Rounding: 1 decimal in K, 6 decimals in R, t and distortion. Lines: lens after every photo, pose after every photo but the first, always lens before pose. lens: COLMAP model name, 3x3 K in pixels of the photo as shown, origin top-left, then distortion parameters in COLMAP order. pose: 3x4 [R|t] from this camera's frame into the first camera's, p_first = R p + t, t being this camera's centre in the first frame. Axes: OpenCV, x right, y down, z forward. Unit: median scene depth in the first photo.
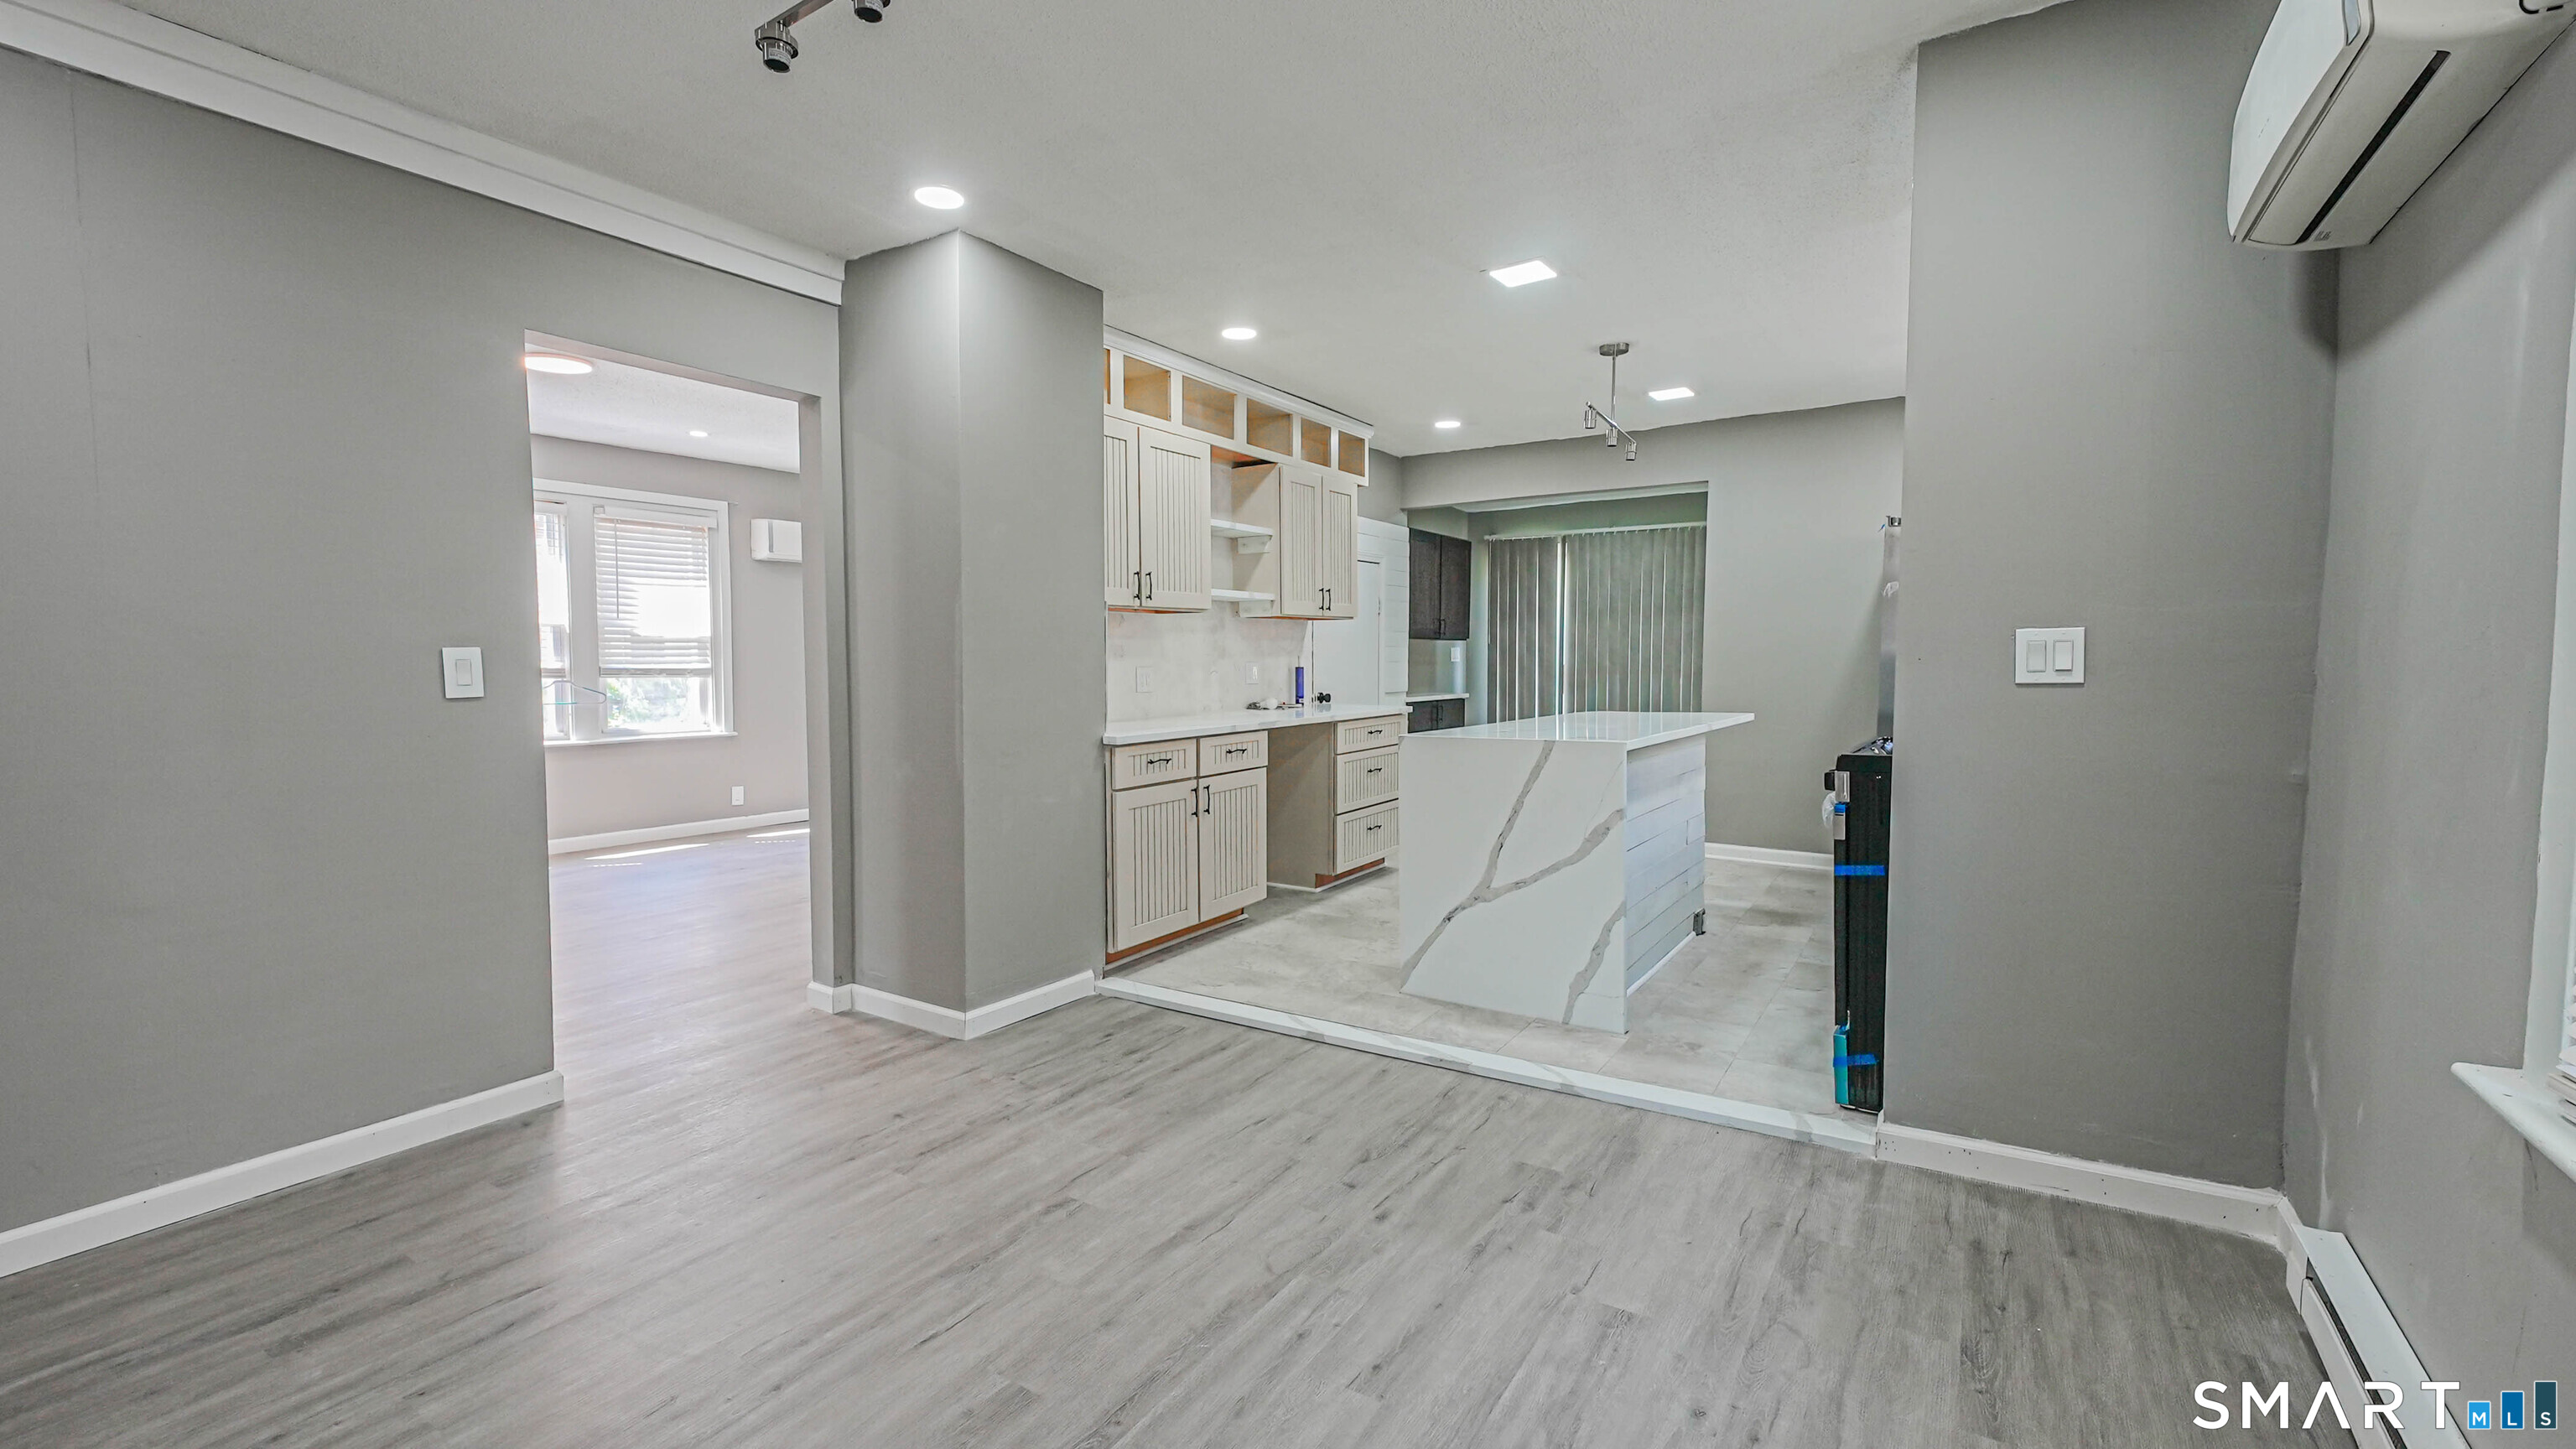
lens RADIAL K [[1085.2, 0, 1294.2], [0, 1085.2, 714.0], [0, 0, 1]] dist [0.024051, -0.006956]
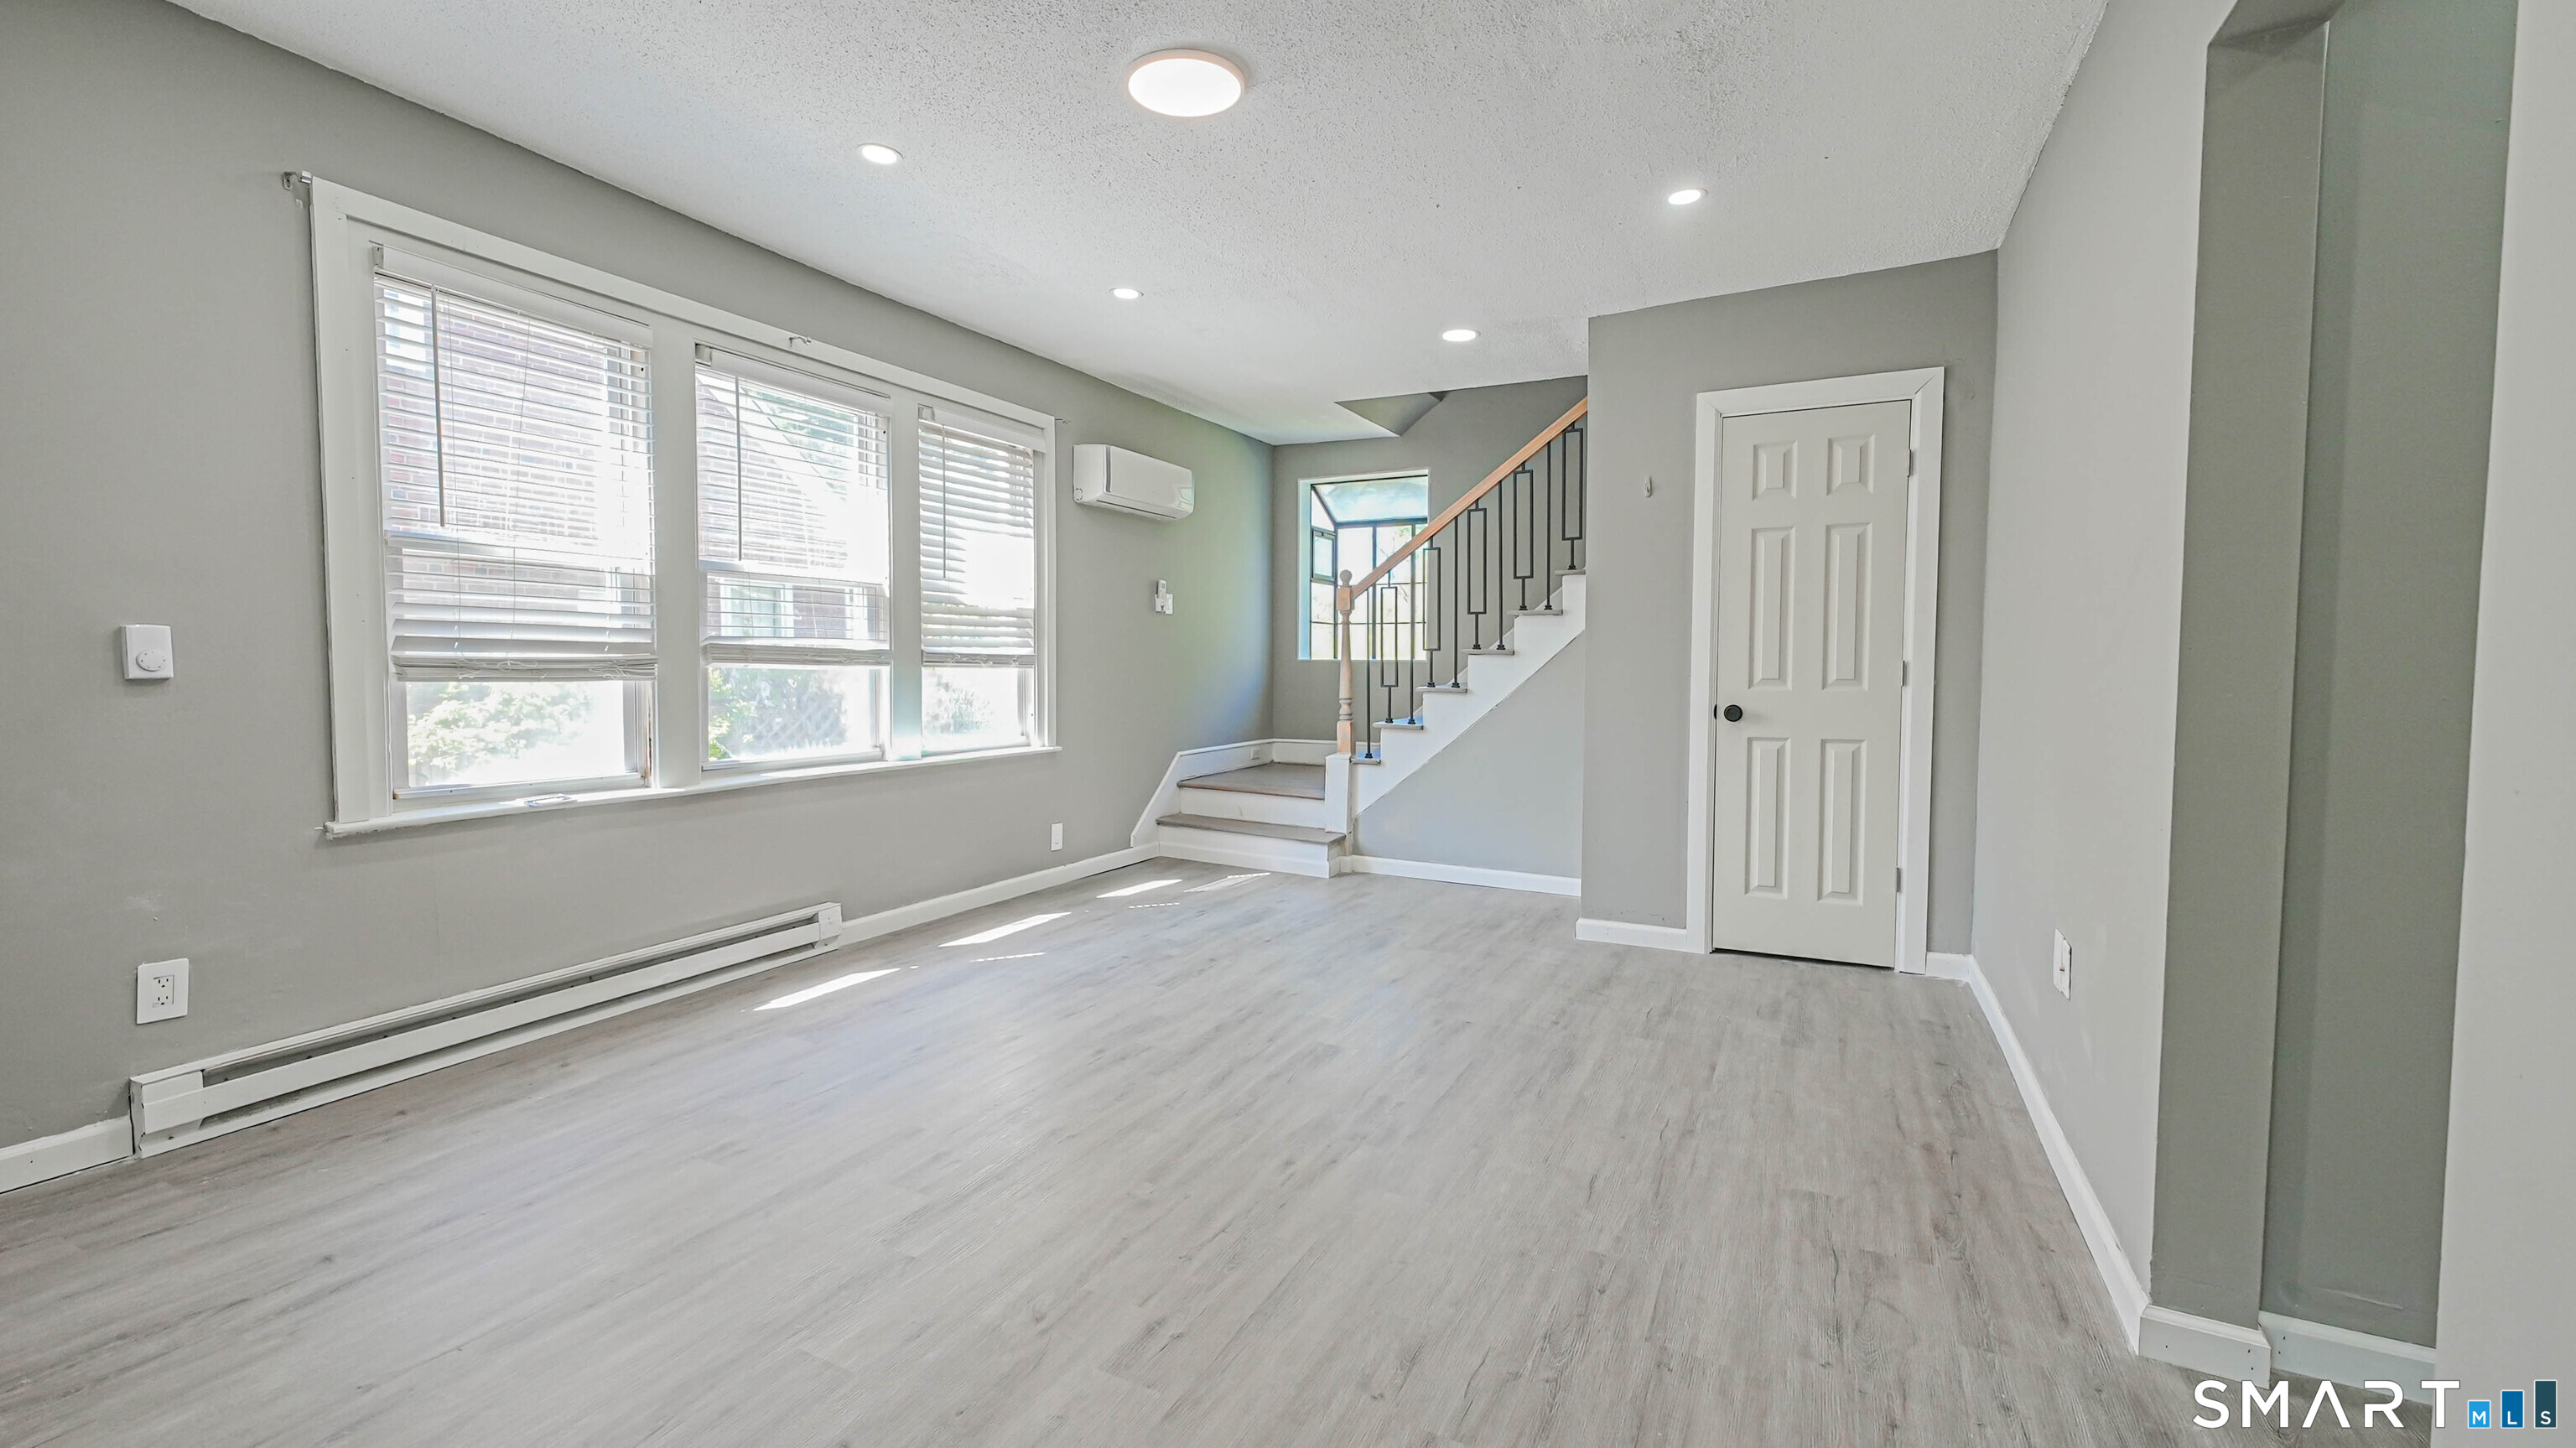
lens RADIAL K [[1044.3, 0, 1267.8], [0, 1044.3, 721.5], [0, 0, 1]] dist [-0.032959, -0.000057]
pose [[0.994893, -0.000004, 0.100936, -0.907059], [-0.000550, 0.999985, 0.005457, -0.006090], [-0.100934, -0.005485, 0.994878, 0.651589]]
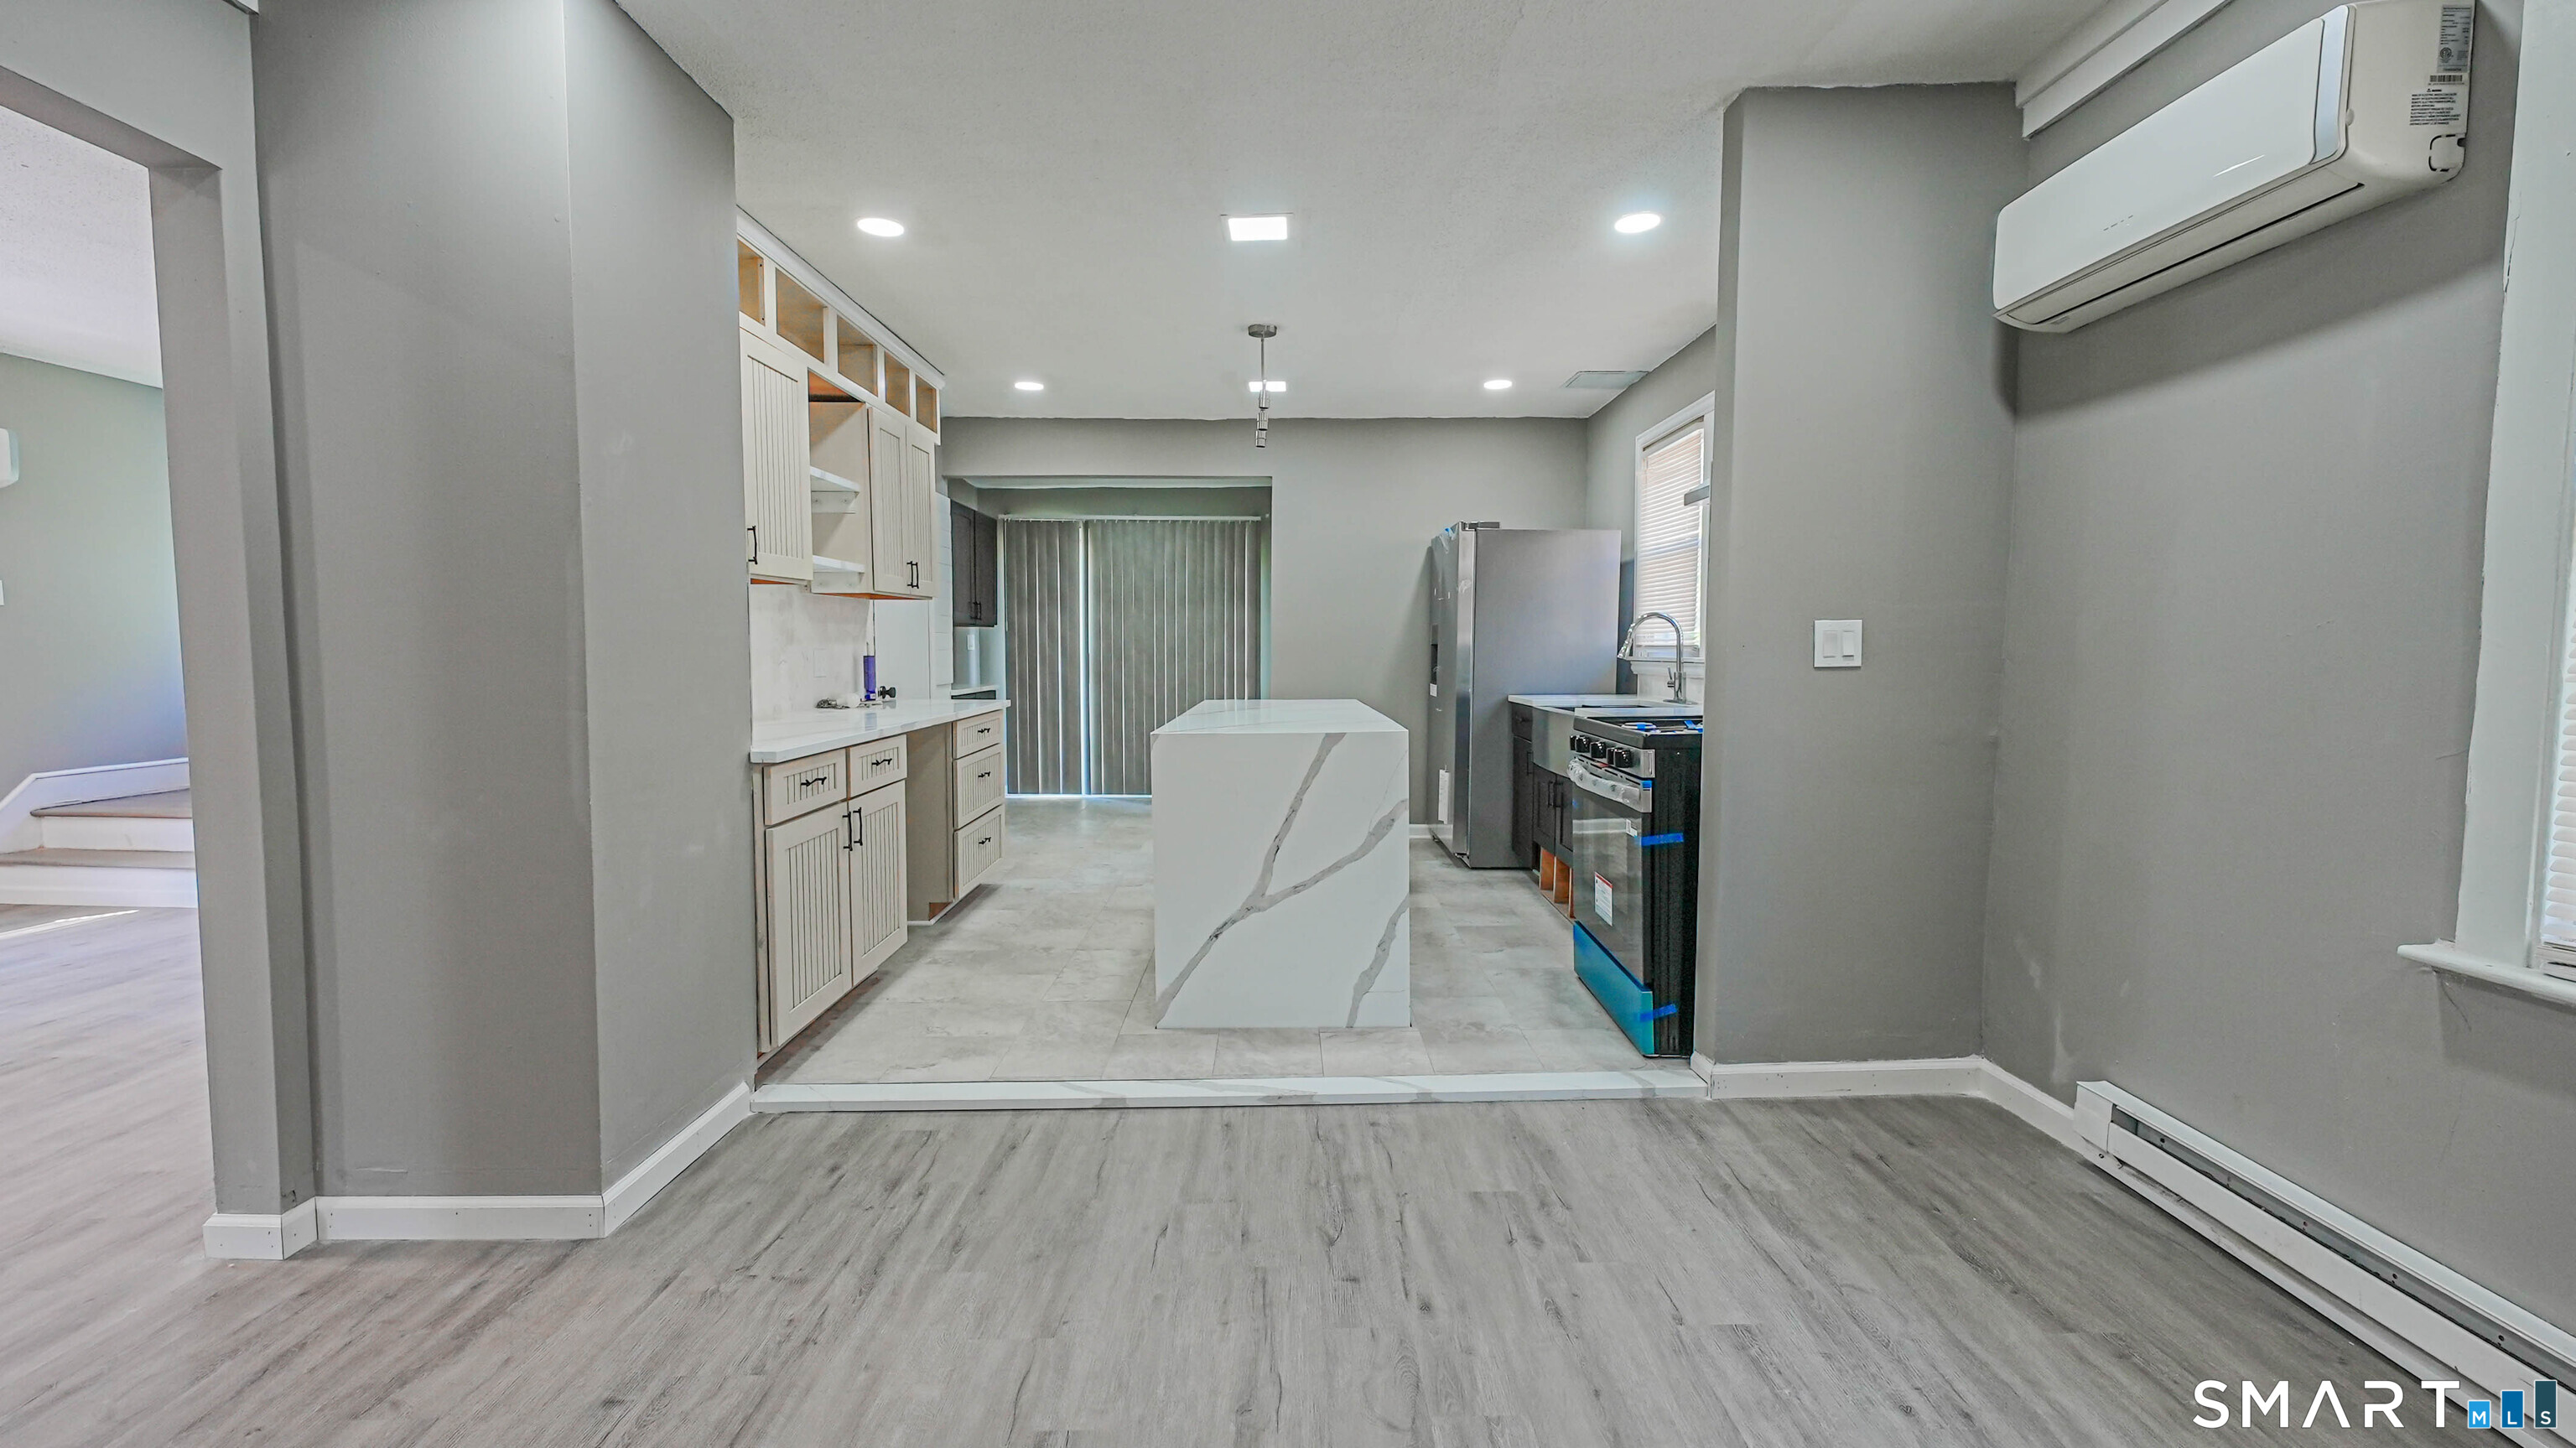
lens RADIAL K [[1065.7, 0, 1293.5], [0, 1065.7, 713.7], [0, 0, 1]] dist [0.022036, -0.006459]
pose [[0.834442, -0.030655, 0.550243, -0.294521], [0.025420, 0.999530, 0.017135, -0.008118], [-0.550510, -0.000311, 0.834829, 0.242153]]
